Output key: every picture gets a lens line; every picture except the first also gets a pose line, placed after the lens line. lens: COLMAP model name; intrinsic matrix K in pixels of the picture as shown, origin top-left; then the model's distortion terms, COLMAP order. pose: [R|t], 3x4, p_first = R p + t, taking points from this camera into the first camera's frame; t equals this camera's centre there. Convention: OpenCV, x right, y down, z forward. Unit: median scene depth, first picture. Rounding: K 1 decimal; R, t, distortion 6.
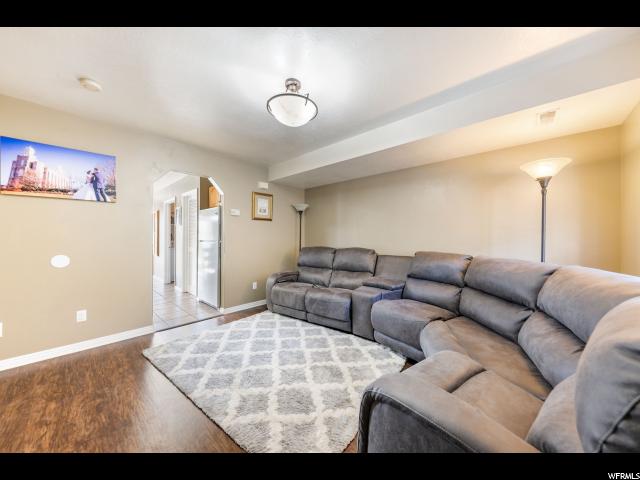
lens RADIAL K [[221.9, 0, 321.1], [0, 221.9, 241.3], [0, 0, 1]] dist [-0.000324, -0.000016]
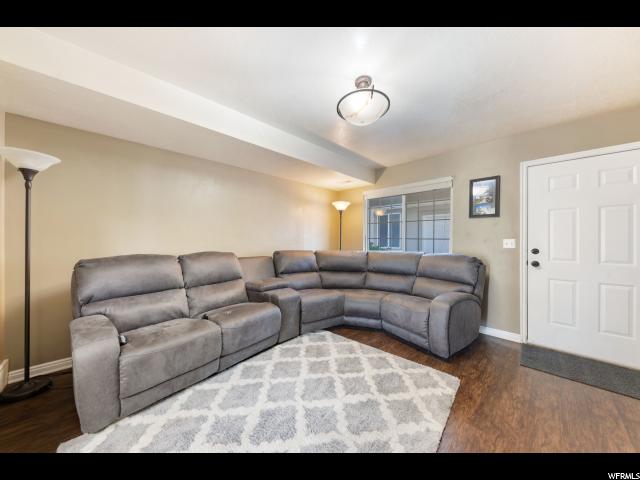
lens RADIAL K [[221.9, 0, 321.5], [0, 221.9, 239.7], [0, 0, 1]] dist [-0.000324, -0.000016]
pose [[0.050041, -0.001765, 0.998746, -0.769893], [0.006968, 0.999975, 0.001418, -0.013819], [-0.998723, 0.006888, 0.050052, 0.778366]]
